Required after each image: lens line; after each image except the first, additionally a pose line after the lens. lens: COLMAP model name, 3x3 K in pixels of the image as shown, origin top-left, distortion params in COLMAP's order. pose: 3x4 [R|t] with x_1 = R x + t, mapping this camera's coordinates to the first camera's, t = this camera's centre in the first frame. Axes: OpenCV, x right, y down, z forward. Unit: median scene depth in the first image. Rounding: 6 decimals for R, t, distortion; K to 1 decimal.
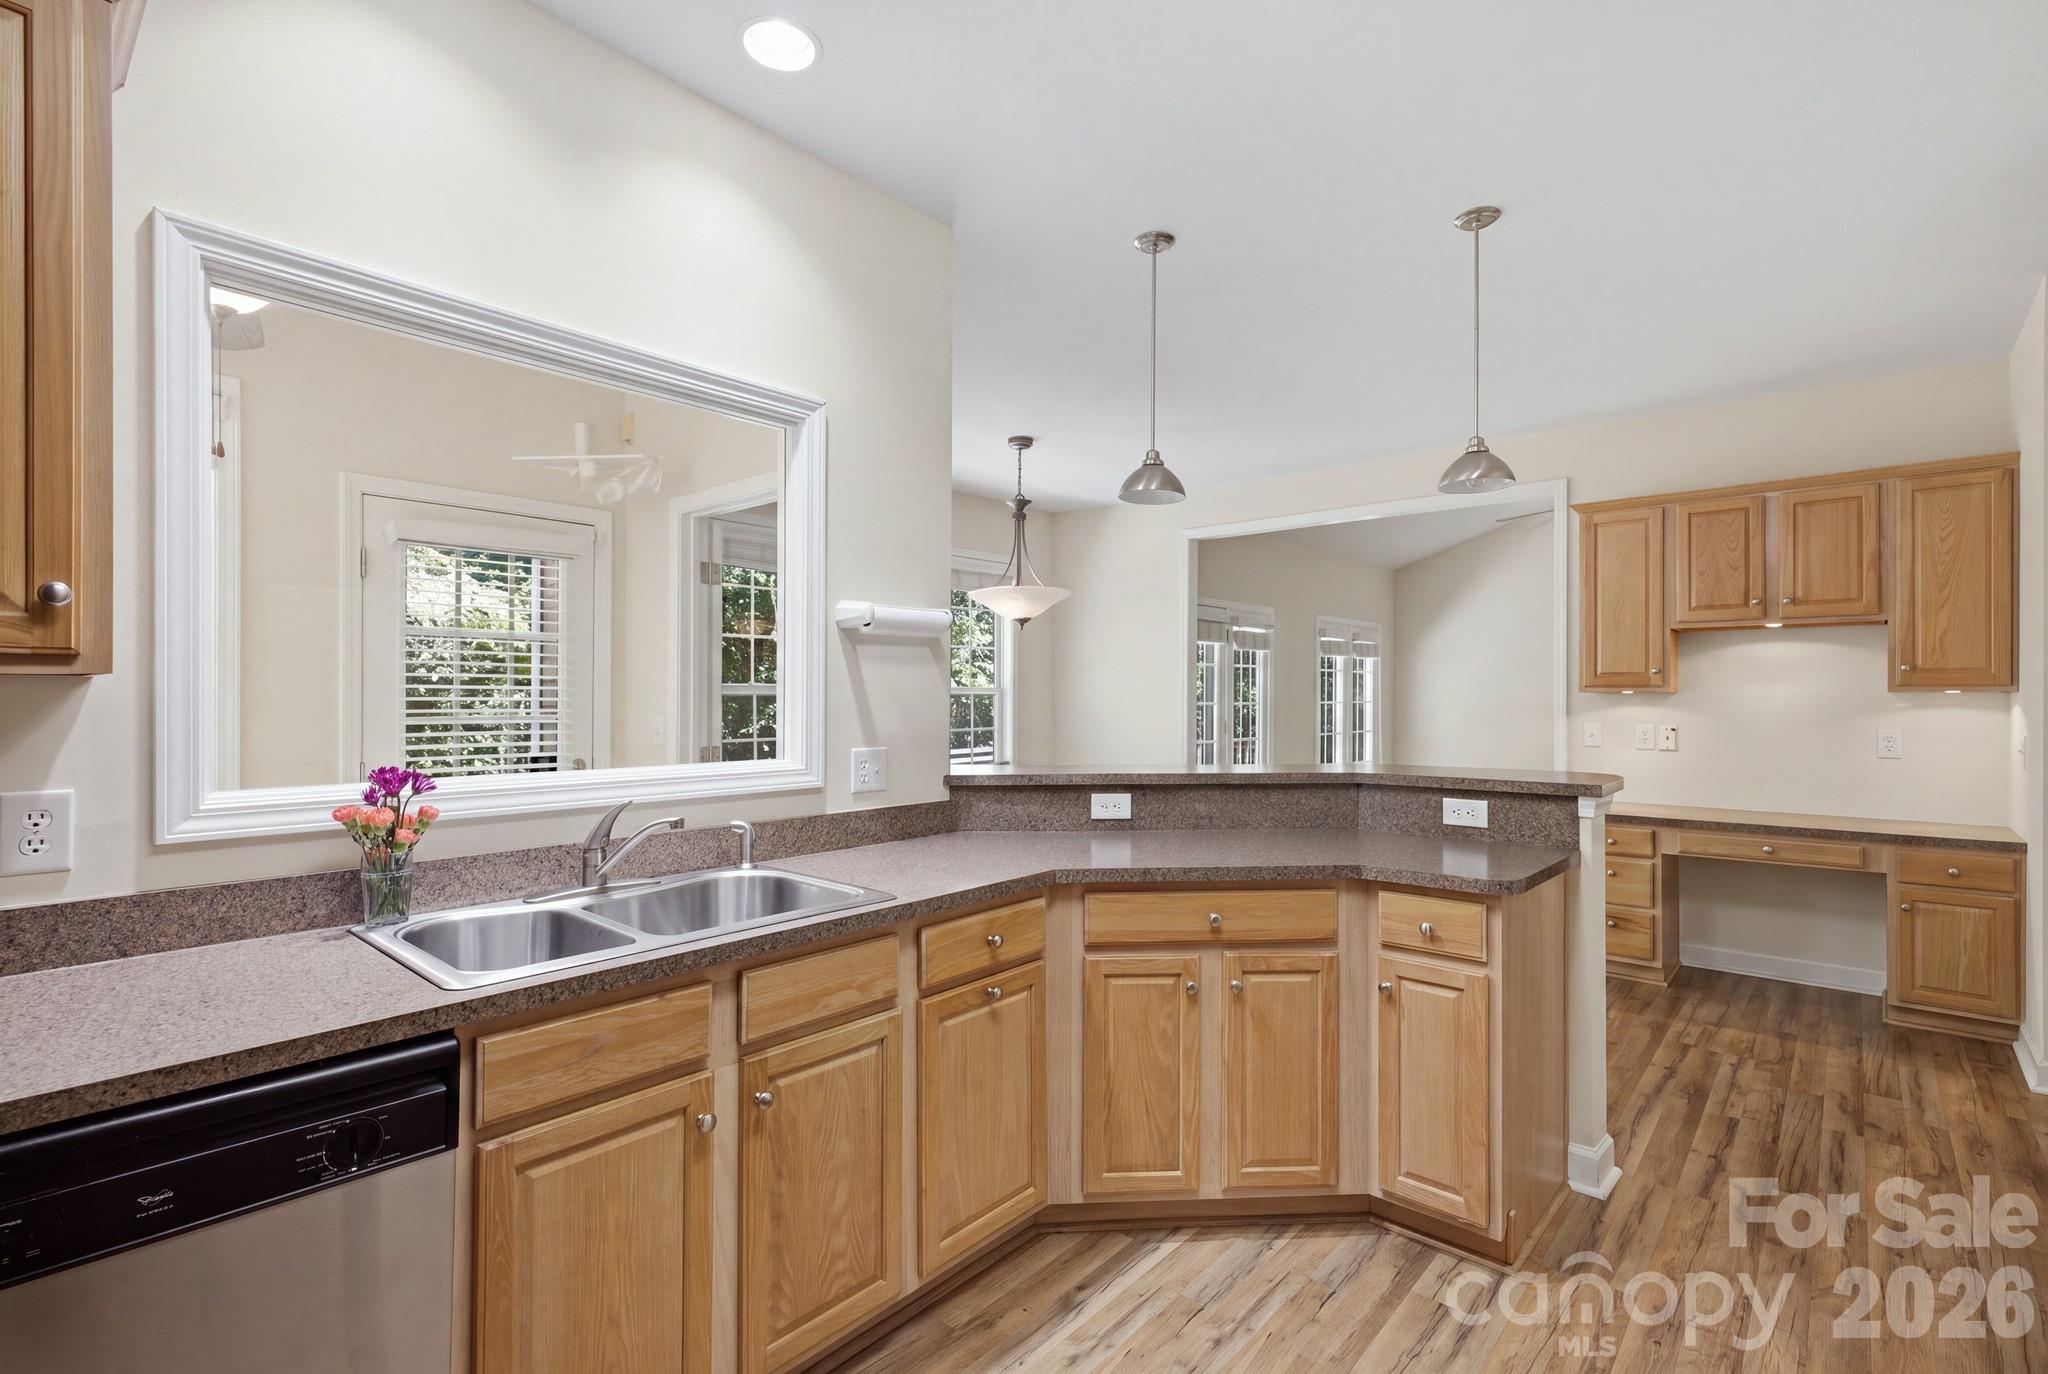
lens RADIAL K [[975.8, 0, 1023.9], [0, 975.8, 684.5], [0, 0, 1]] dist [0.011579, -0.000016]
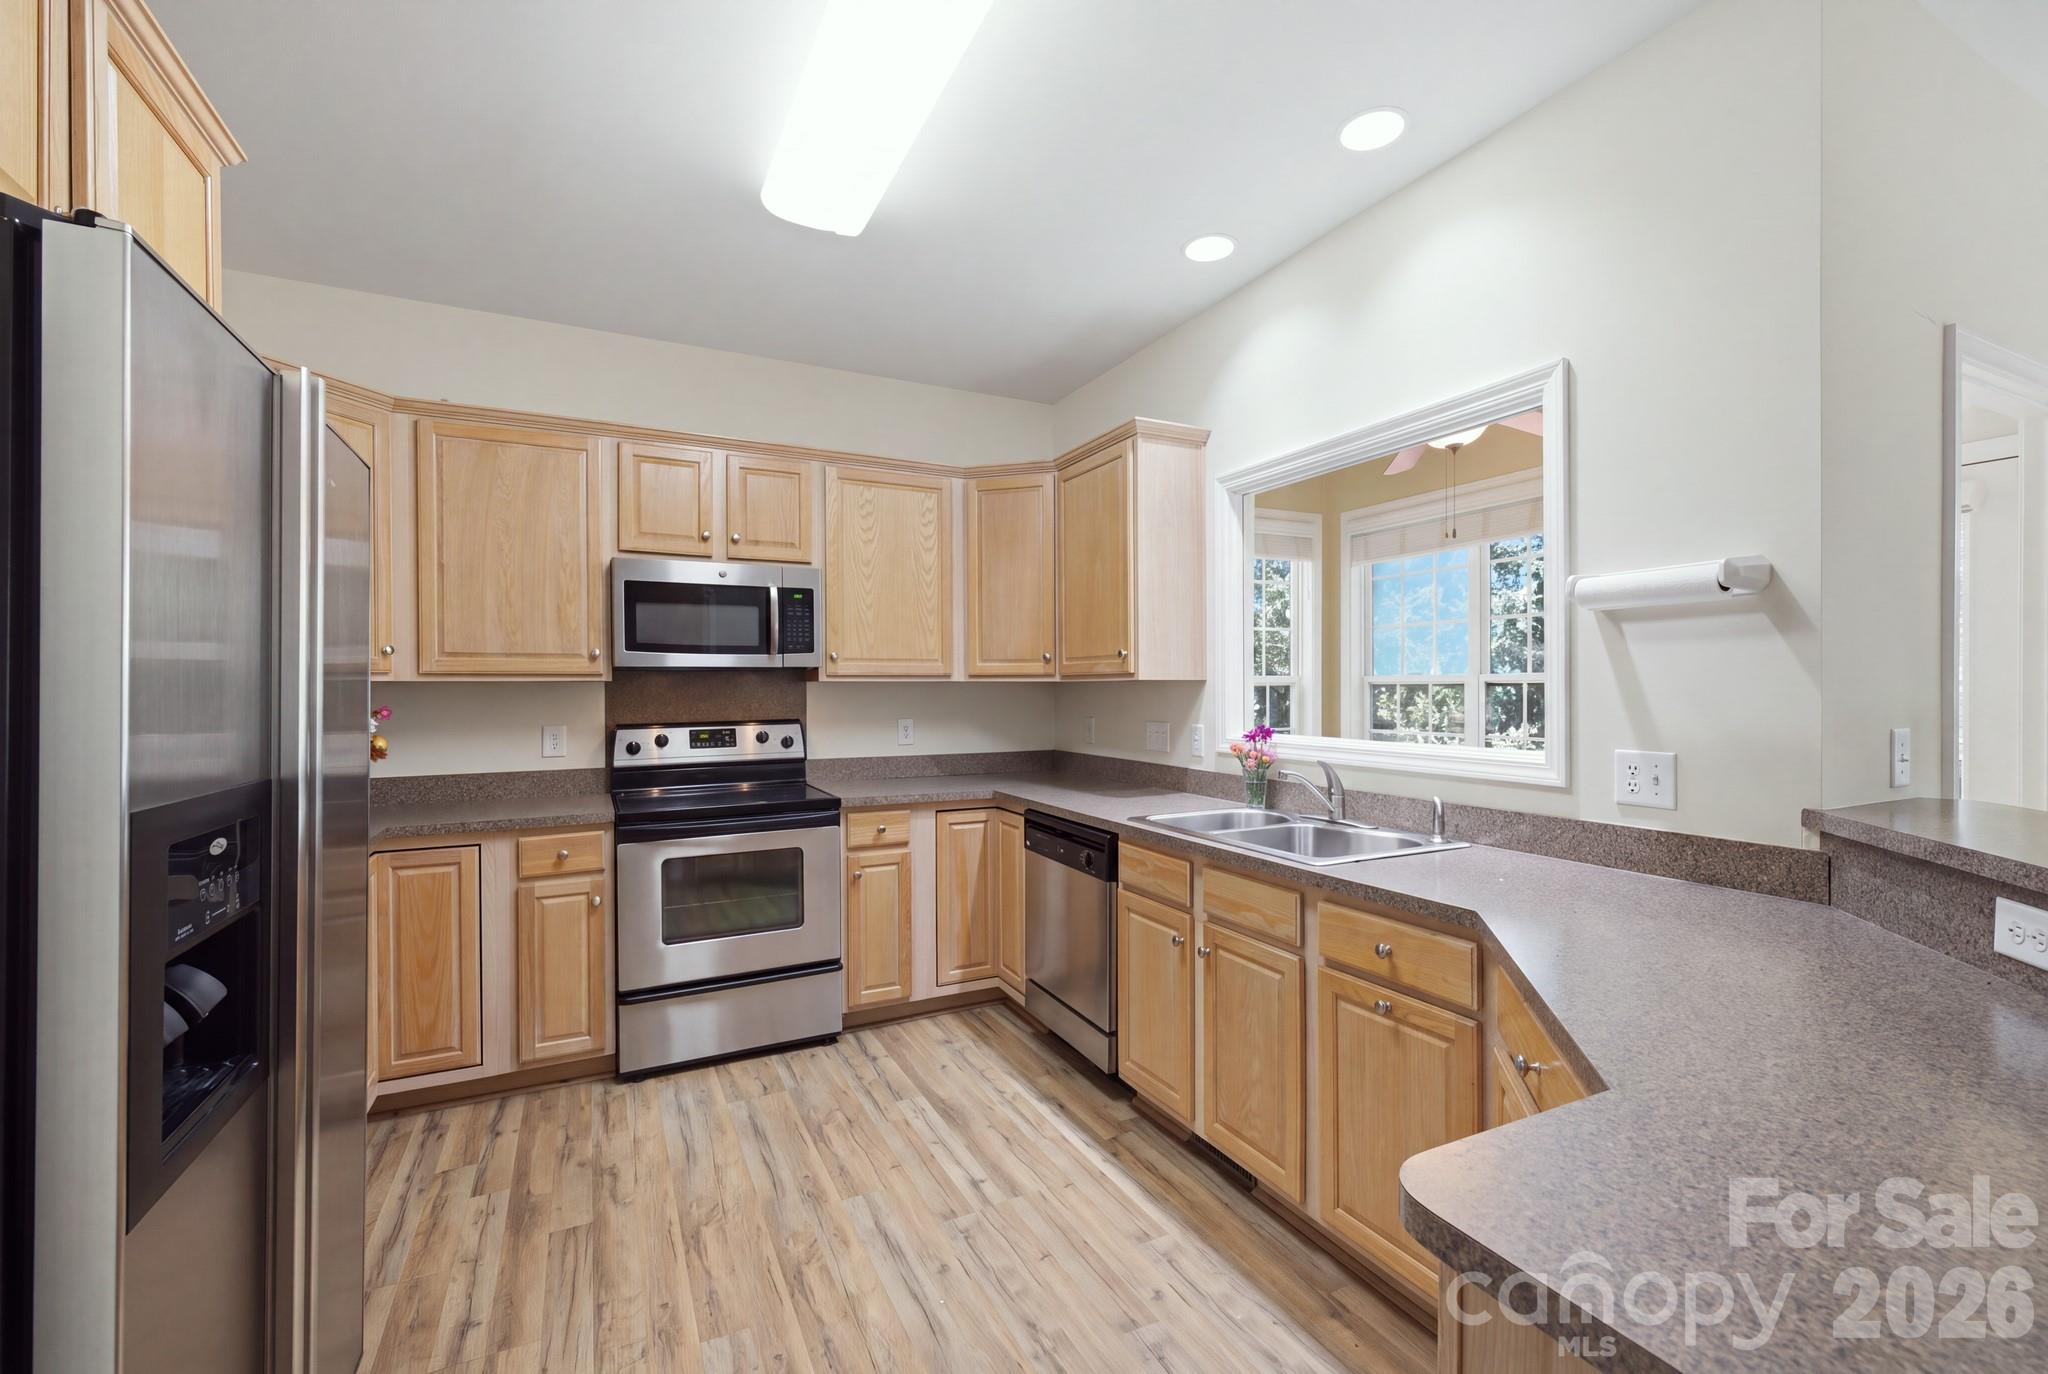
lens RADIAL K [[873.4, 0, 1026.0], [0, 873.4, 686.8], [0, 0, 1]] dist [0.007279, -0.000133]
pose [[-0.392578, -0.001324, -0.919718, 0.942339], [0.012897, 0.999893, -0.006944, 0.014957], [0.919628, -0.014587, -0.392519, 1.107472]]
